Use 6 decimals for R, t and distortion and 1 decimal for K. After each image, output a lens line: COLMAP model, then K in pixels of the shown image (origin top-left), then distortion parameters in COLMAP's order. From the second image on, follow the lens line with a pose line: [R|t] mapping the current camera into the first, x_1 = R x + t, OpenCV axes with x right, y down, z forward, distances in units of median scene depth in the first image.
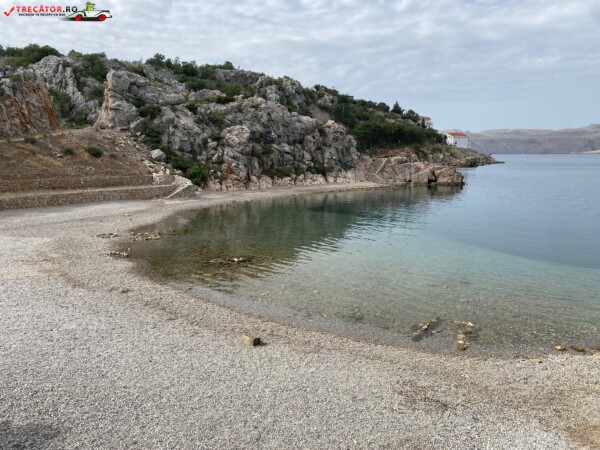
lens RADIAL K [[458.8, 0, 292.1], [0, 458.8, 225.0], [0, 0, 1]] dist [-0.000647, -0.002931]
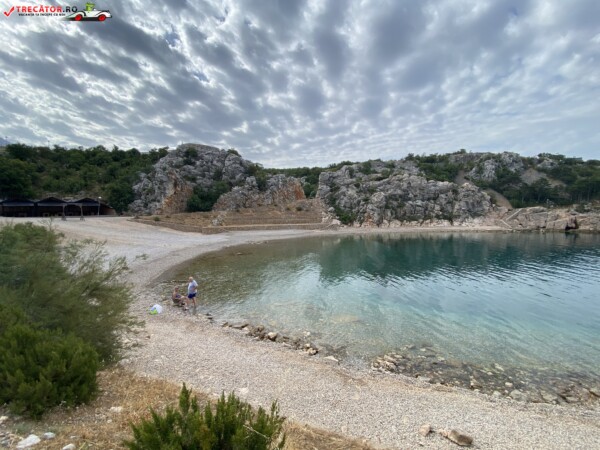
lens RADIAL K [[240.9, 0, 299.5], [0, 240.9, 231.4], [0, 0, 1]] dist [0.010528, -0.019934]
pose [[0.652022, 0.052277, -0.756396, 0.343371], [-0.094842, 0.995408, -0.012958, -0.017694], [0.752245, 0.080187, 0.653986, 0.131689]]
